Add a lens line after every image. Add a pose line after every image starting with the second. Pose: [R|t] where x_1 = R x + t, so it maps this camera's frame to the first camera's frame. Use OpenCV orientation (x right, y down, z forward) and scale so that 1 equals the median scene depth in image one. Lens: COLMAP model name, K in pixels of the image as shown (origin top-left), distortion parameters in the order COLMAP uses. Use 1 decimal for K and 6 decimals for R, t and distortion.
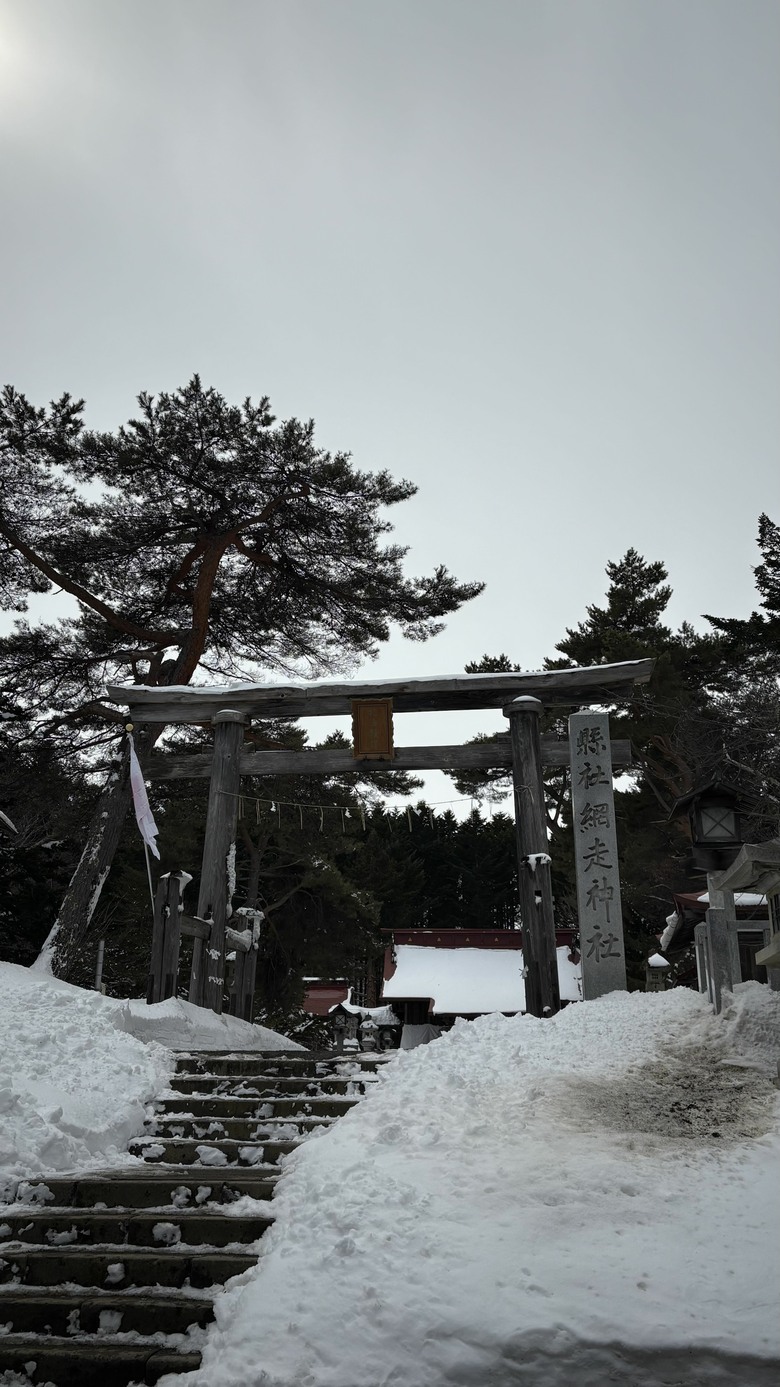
lens RADIAL K [[1167.6, 0, 391.2], [0, 1167.6, 693.9], [0, 0, 1]] dist [0.066951, -0.004251]
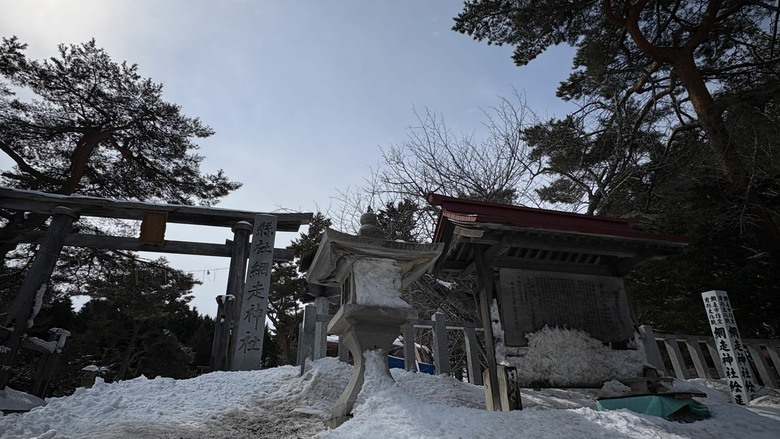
lens RADIAL K [[422.5, 0, 387.9], [0, 422.5, 220.2], [0, 0, 1]] dist [0.001143, -0.000878]
pose [[0.929833, 0.149525, 0.336234, 0.081536], [-0.097946, 0.981327, -0.165540, 0.074554], [-0.354708, 0.120992, 0.927115, 0.217194]]
